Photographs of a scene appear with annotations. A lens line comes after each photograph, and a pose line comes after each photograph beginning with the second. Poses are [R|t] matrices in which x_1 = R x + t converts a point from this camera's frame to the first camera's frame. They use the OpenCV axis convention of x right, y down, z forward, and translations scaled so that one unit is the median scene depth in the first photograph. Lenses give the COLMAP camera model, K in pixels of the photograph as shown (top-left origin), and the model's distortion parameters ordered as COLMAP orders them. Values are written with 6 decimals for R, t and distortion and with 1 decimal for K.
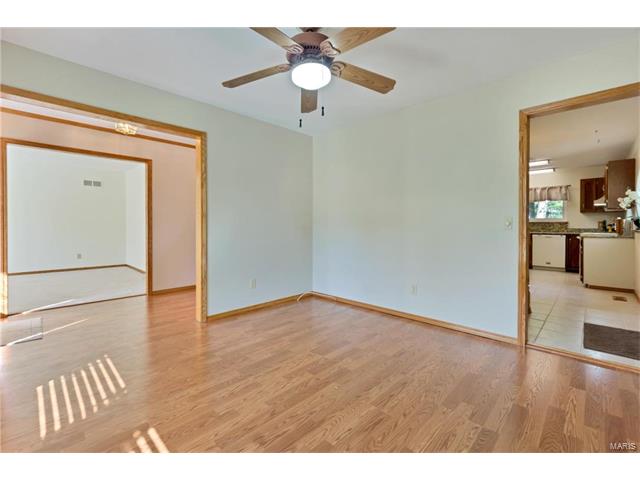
lens RADIAL K [[290.8, 0, 323.8], [0, 290.8, 224.1], [0, 0, 1]] dist [0.000663, -0.000469]
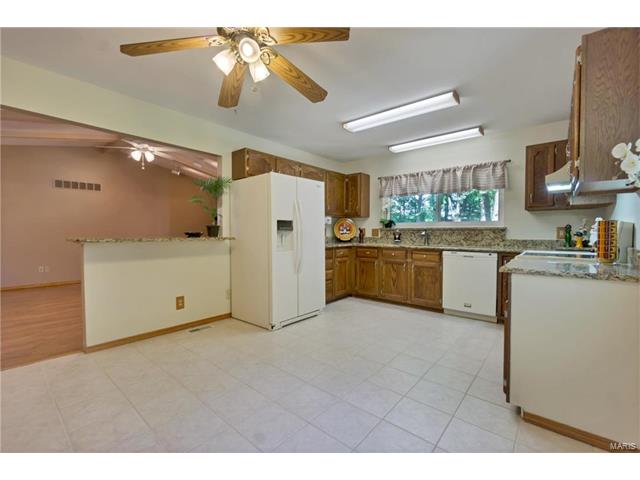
lens RADIAL K [[290.8, 0, 322.6], [0, 290.8, 238.0], [0, 0, 1]] dist [0.000663, -0.000469]
pose [[0.997708, -0.006444, 0.067362, 0.478111], [0.004625, 0.999621, 0.027124, -0.005274], [-0.067512, -0.026750, 0.997360, 0.496772]]
